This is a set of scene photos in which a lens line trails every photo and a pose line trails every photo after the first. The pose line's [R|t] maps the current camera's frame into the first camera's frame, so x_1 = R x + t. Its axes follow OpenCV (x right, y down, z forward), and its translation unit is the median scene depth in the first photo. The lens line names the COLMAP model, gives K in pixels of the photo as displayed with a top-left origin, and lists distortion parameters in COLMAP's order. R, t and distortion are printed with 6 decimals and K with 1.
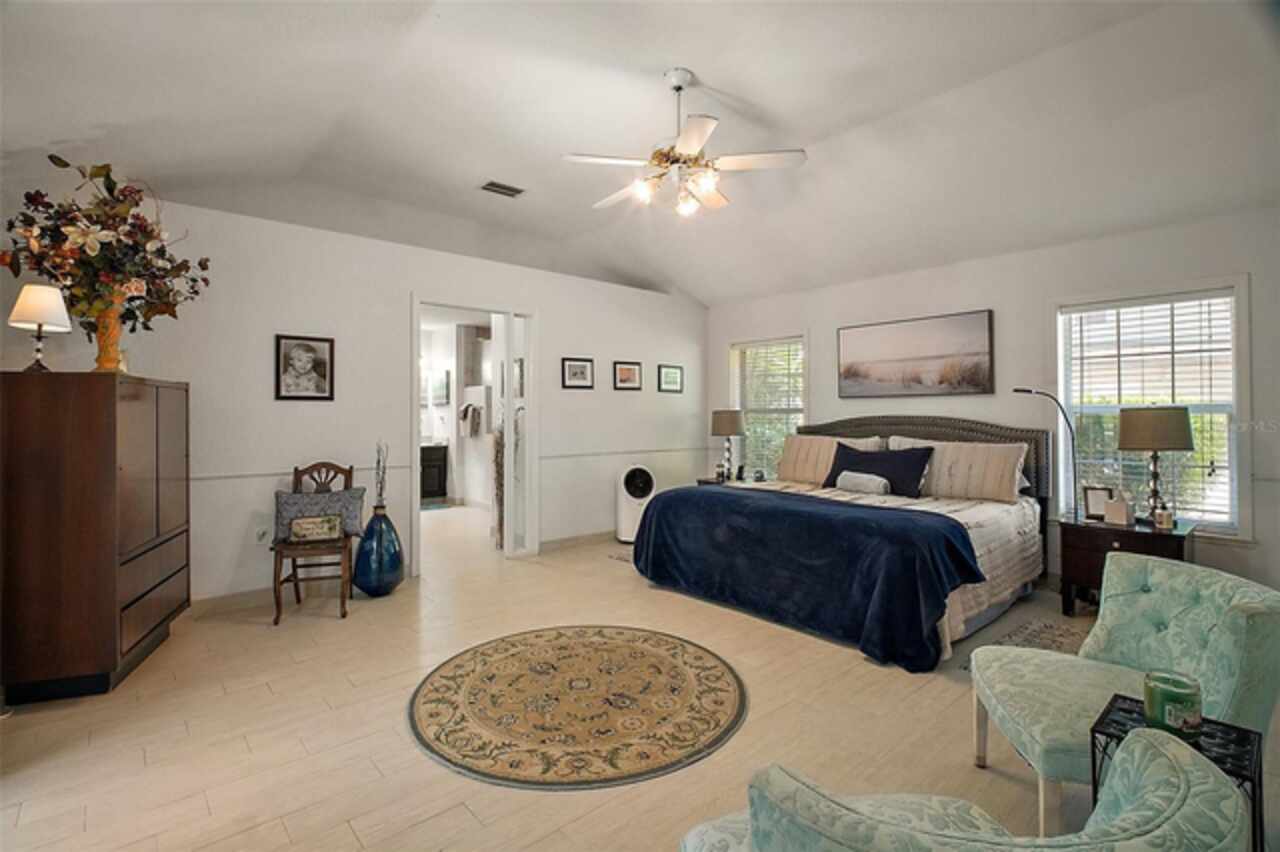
lens RADIAL K [[592.1, 0, 638.8], [0, 592.1, 417.3], [0, 0, 1]] dist [0.002110, -0.000036]
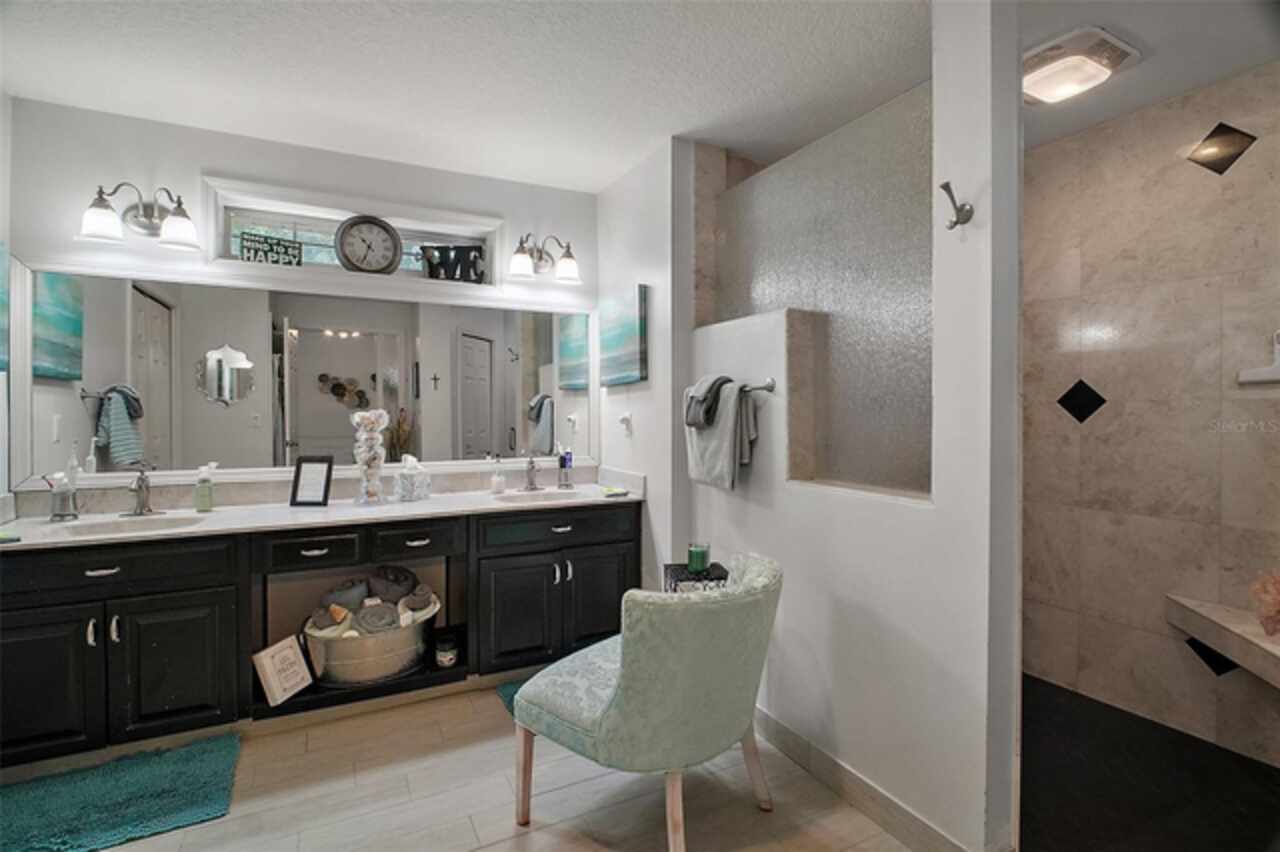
lens RADIAL K [[592.1, 0, 639.4], [0, 592.1, 421.7], [0, 0, 1]] dist [0.002110, -0.000036]
pose [[0.972442, 0.001994, -0.233136, -0.246398], [0.001128, 0.999912, 0.013253, -0.003369], [0.233142, -0.013151, 0.972354, 0.668073]]
